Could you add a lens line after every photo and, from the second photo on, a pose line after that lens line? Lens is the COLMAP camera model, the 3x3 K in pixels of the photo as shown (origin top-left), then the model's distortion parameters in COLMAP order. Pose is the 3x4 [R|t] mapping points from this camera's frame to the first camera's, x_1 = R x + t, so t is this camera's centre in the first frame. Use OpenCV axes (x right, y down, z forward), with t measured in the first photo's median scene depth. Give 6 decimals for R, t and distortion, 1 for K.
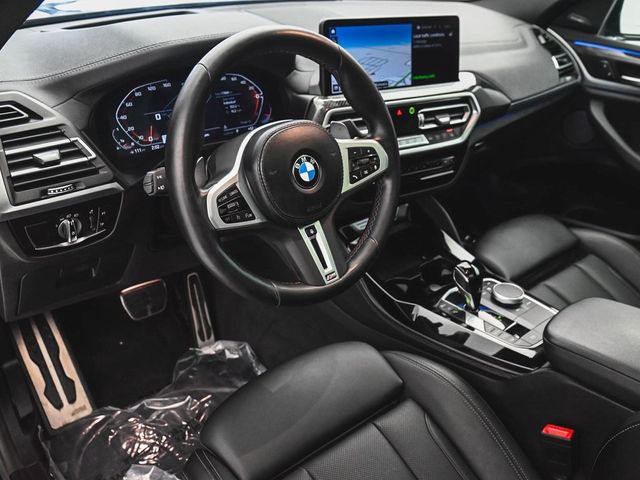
lens RADIAL K [[576.9, 0, 320.1], [0, 576.9, 240.7], [0, 0, 1]] dist [-0.019090, -0.003012]
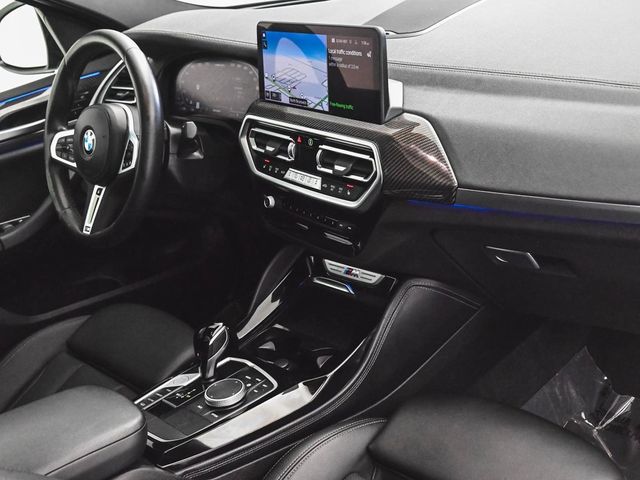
lens RADIAL K [[746.2, 0, 320.1], [0, 746.2, 239.5], [0, 0, 1]] dist [-0.017482, 0.000000]
pose [[0.113397, 0.360854, -0.925703, 1.157719], [-0.330682, 0.892300, 0.307326, -0.426358], [0.936905, 0.271264, 0.220512, 0.825469]]
